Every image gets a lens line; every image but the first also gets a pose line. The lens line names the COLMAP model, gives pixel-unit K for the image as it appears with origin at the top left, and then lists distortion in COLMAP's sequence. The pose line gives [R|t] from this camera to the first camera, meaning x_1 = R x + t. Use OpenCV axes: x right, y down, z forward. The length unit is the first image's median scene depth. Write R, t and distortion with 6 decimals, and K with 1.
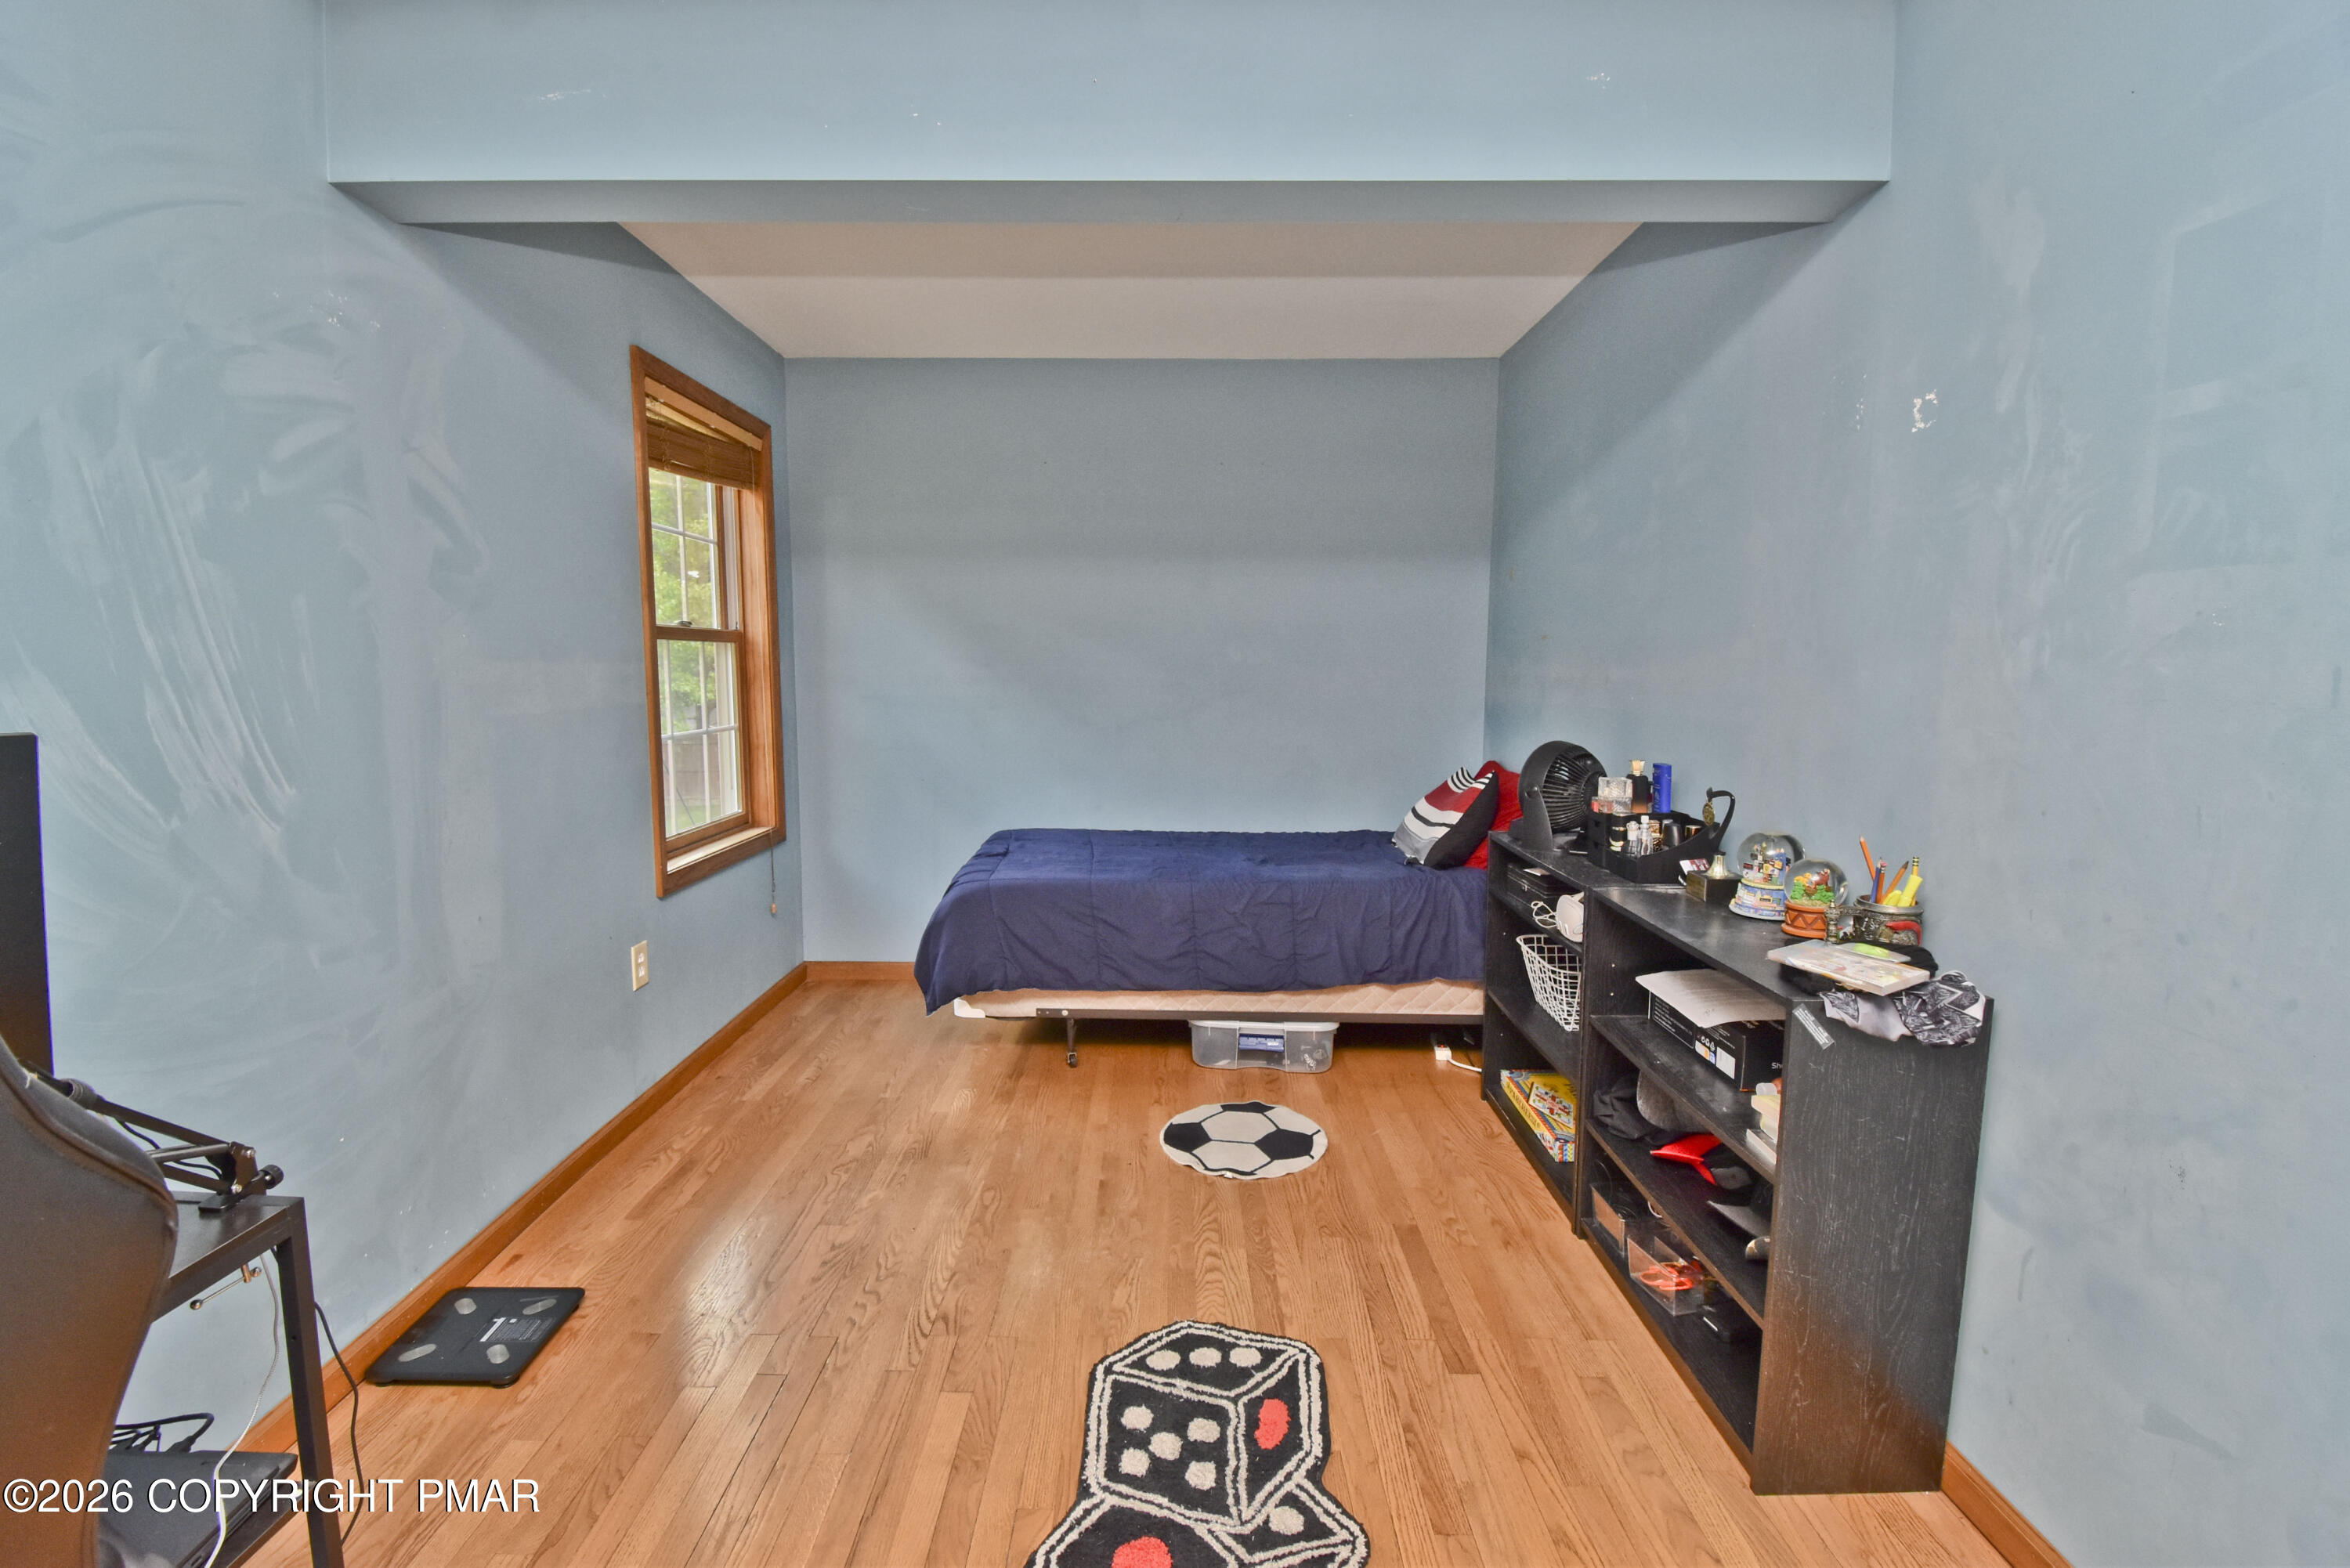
lens RADIAL K [[1064.6, 0, 1155.5], [0, 1064.6, 779.9], [0, 0, 1]] dist [0.005489, -0.014252]
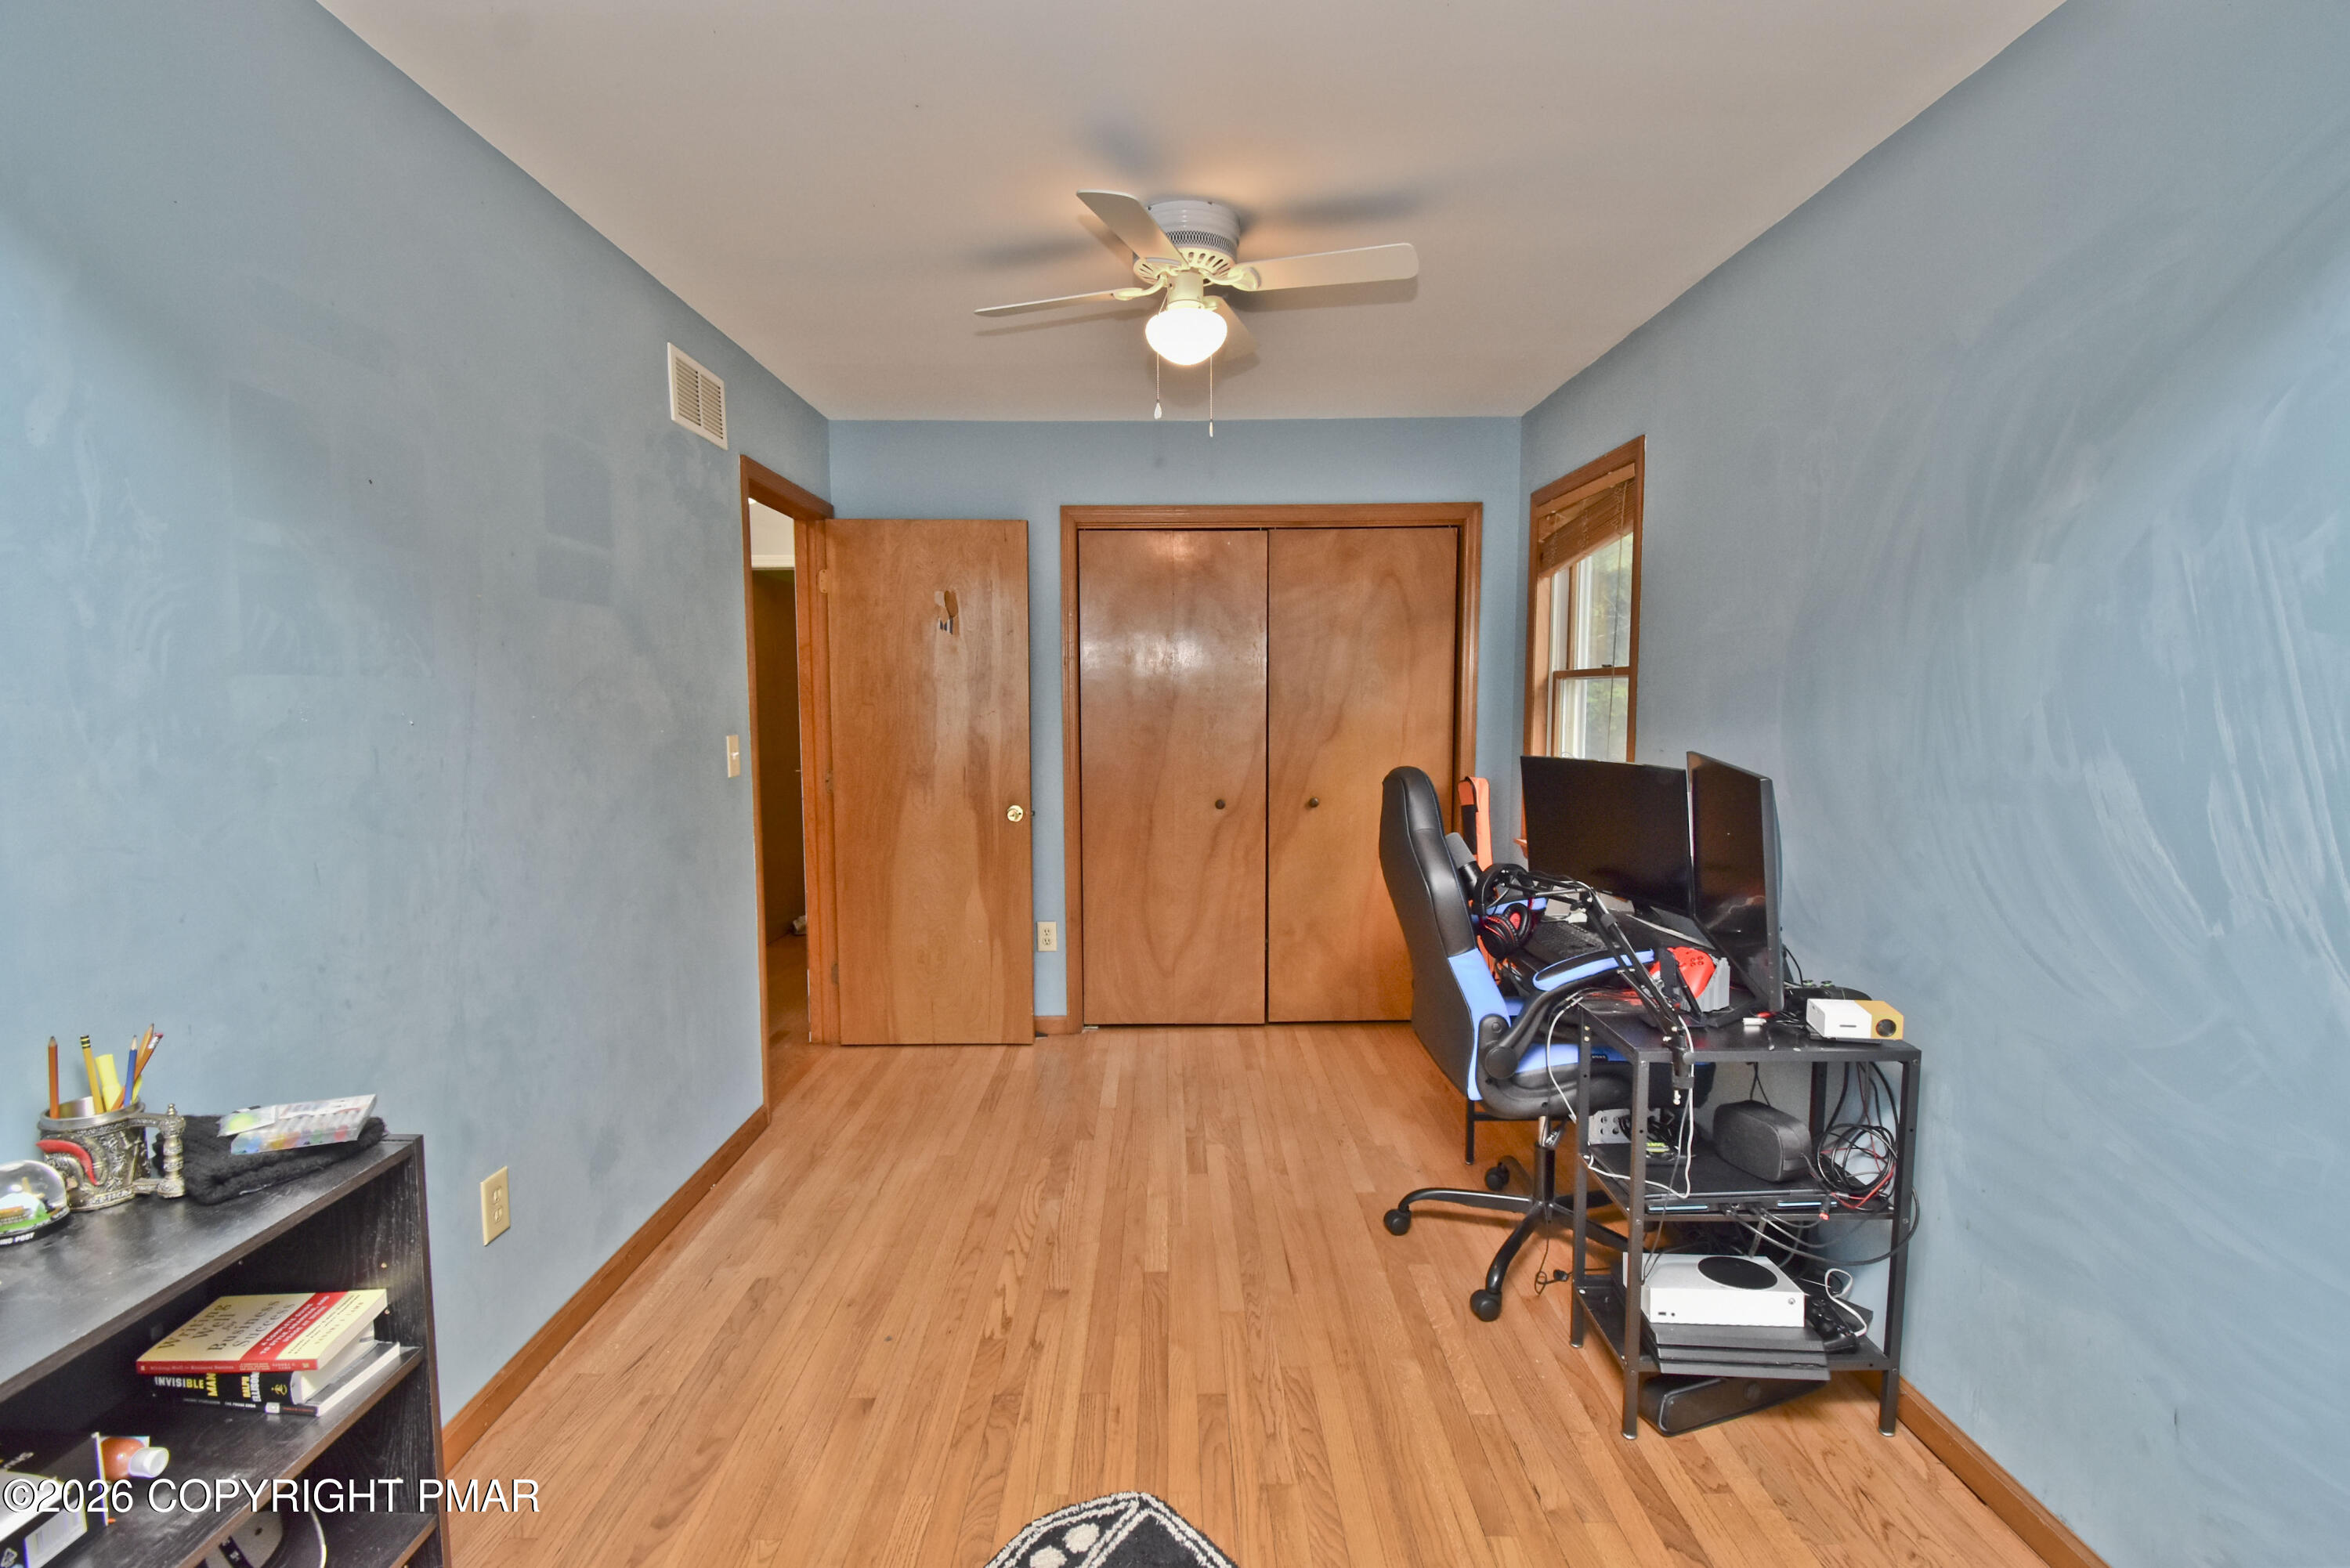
lens RADIAL K [[1064.6, 0, 1170.4], [0, 1064.6, 784.0], [0, 0, 1]] dist [0.005489, -0.014252]
pose [[-0.999655, 0.005455, -0.025689, -0.007285], [0.000402, 0.981248, 0.192747, -0.209776], [0.026259, 0.192671, -0.980912, 1.505862]]
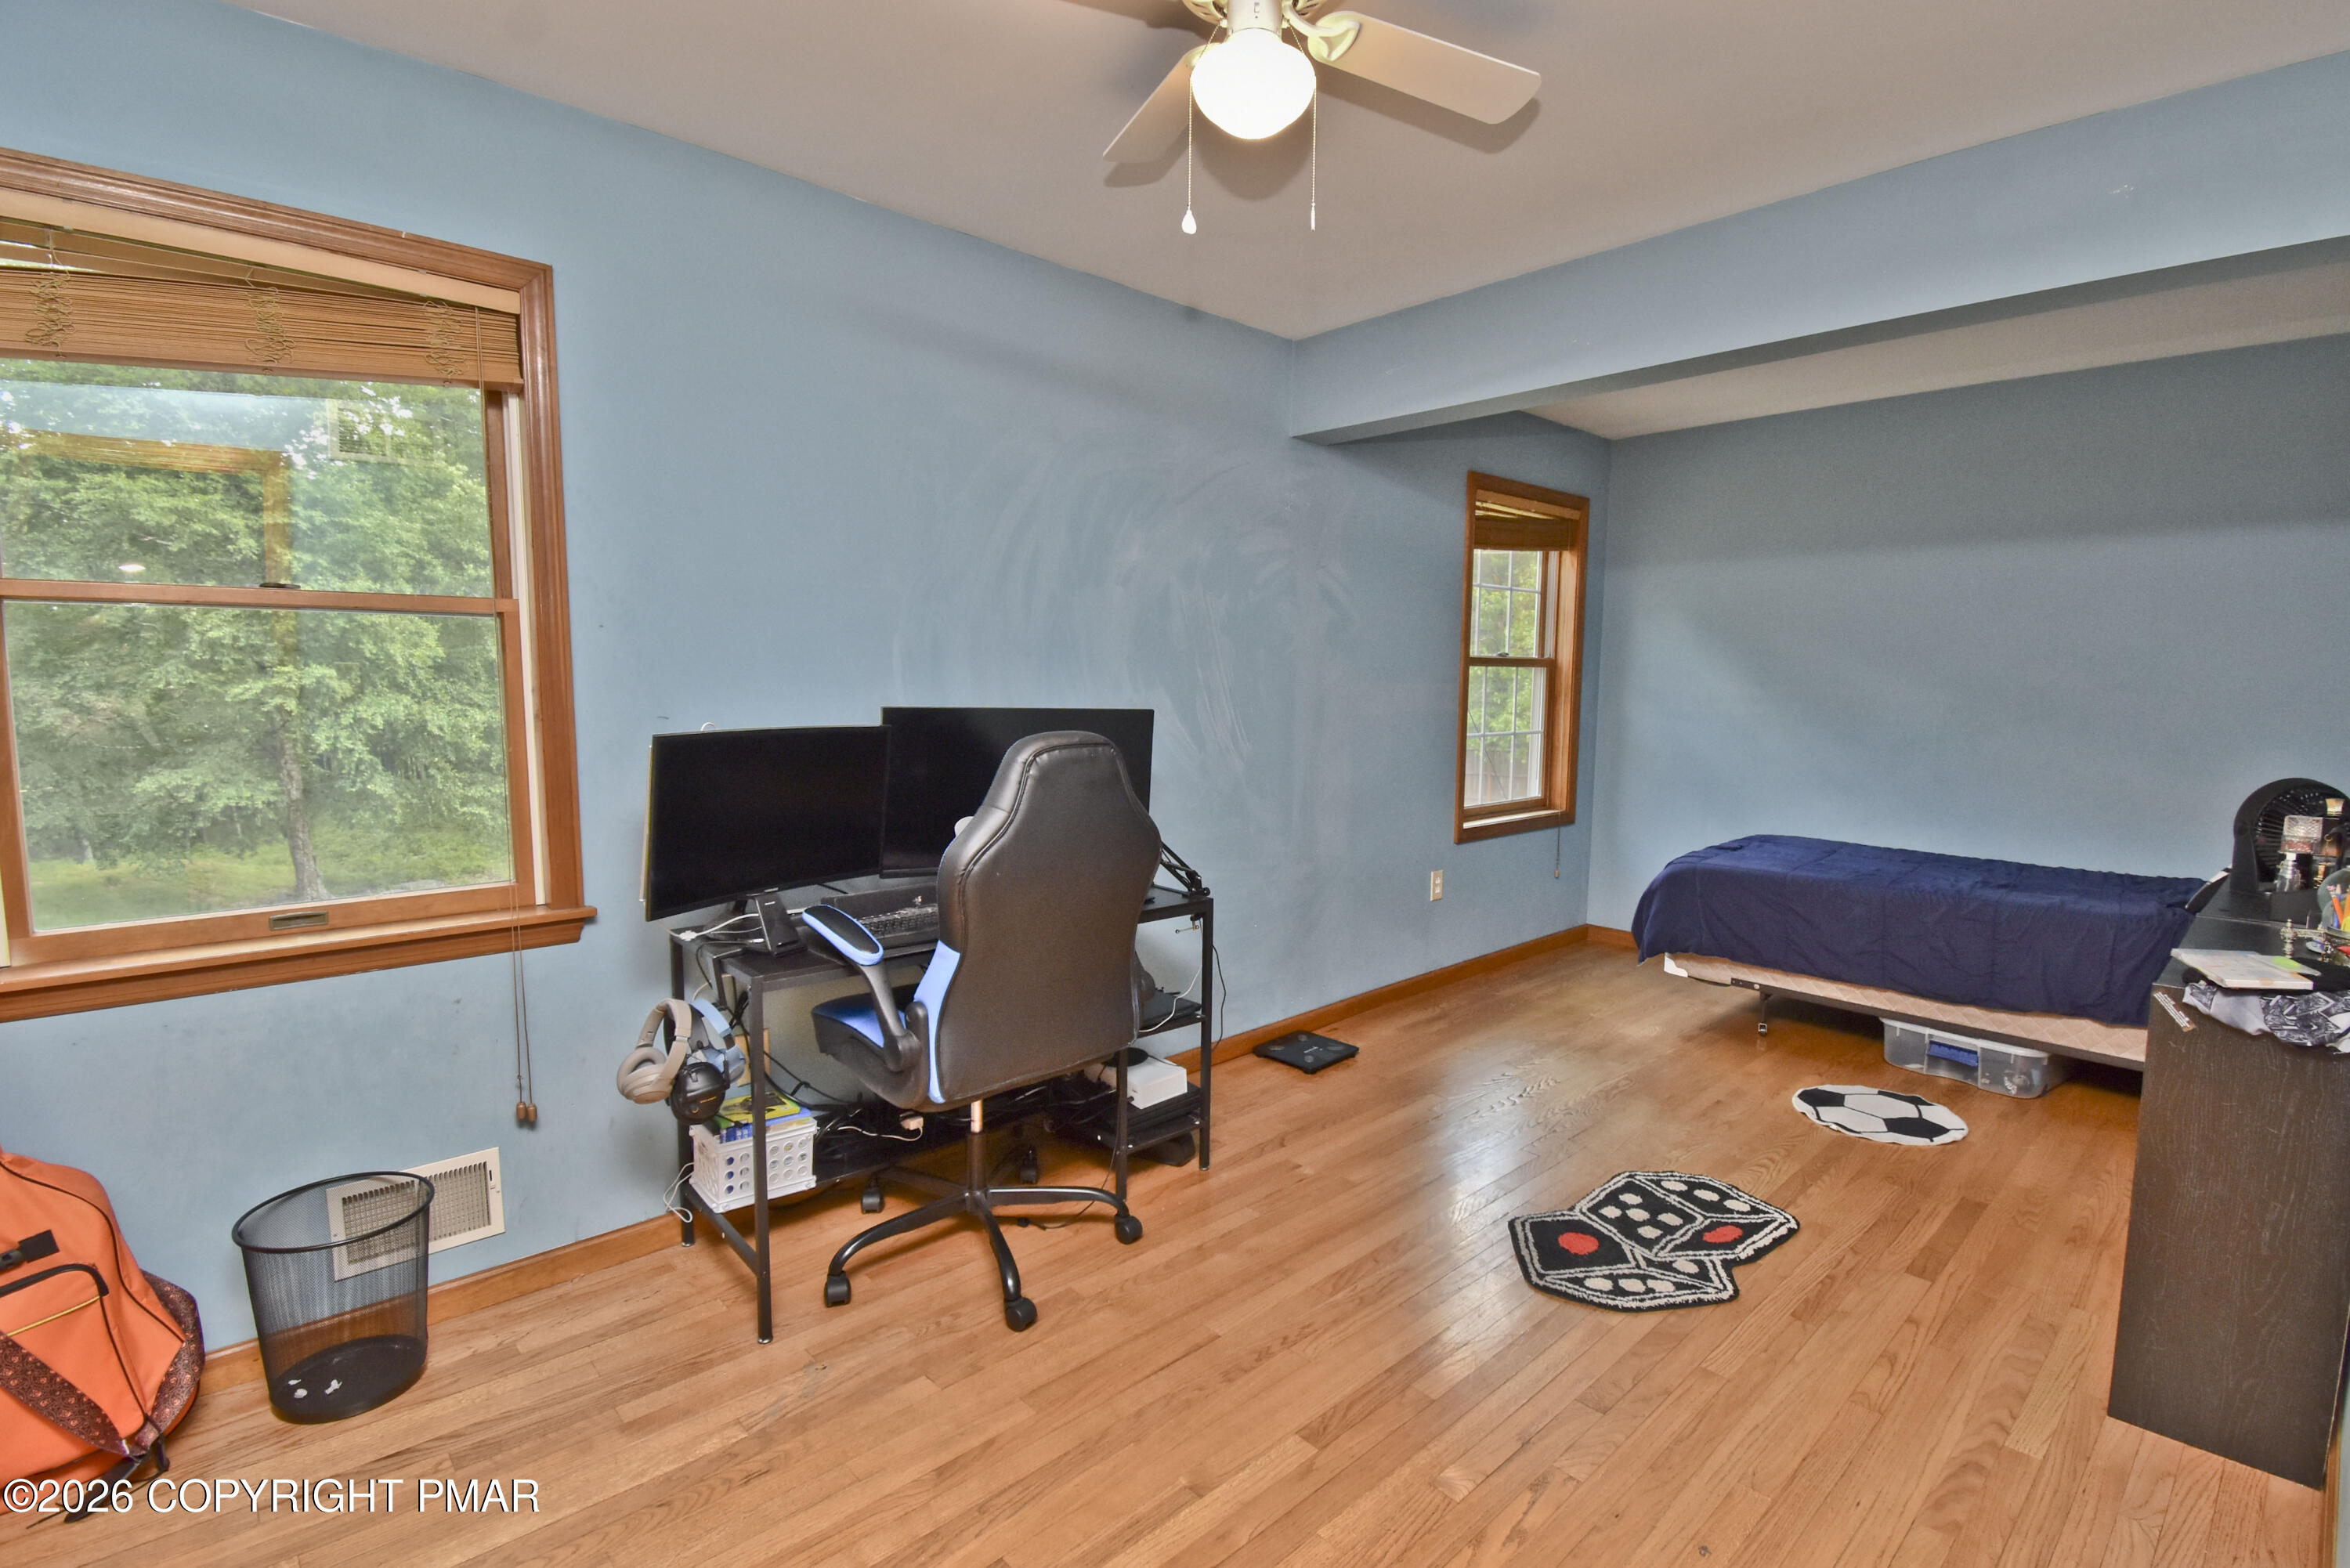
lens RADIAL K [[1064.6, 0, 1211.8], [0, 1064.6, 799.8], [0, 0, 1]] dist [0.005489, -0.014252]
pose [[0.699347, 0.085565, -0.709642, 0.556620], [-0.084108, 0.995763, 0.037176, 0.040721], [0.709816, 0.033688, 0.703581, -0.452909]]
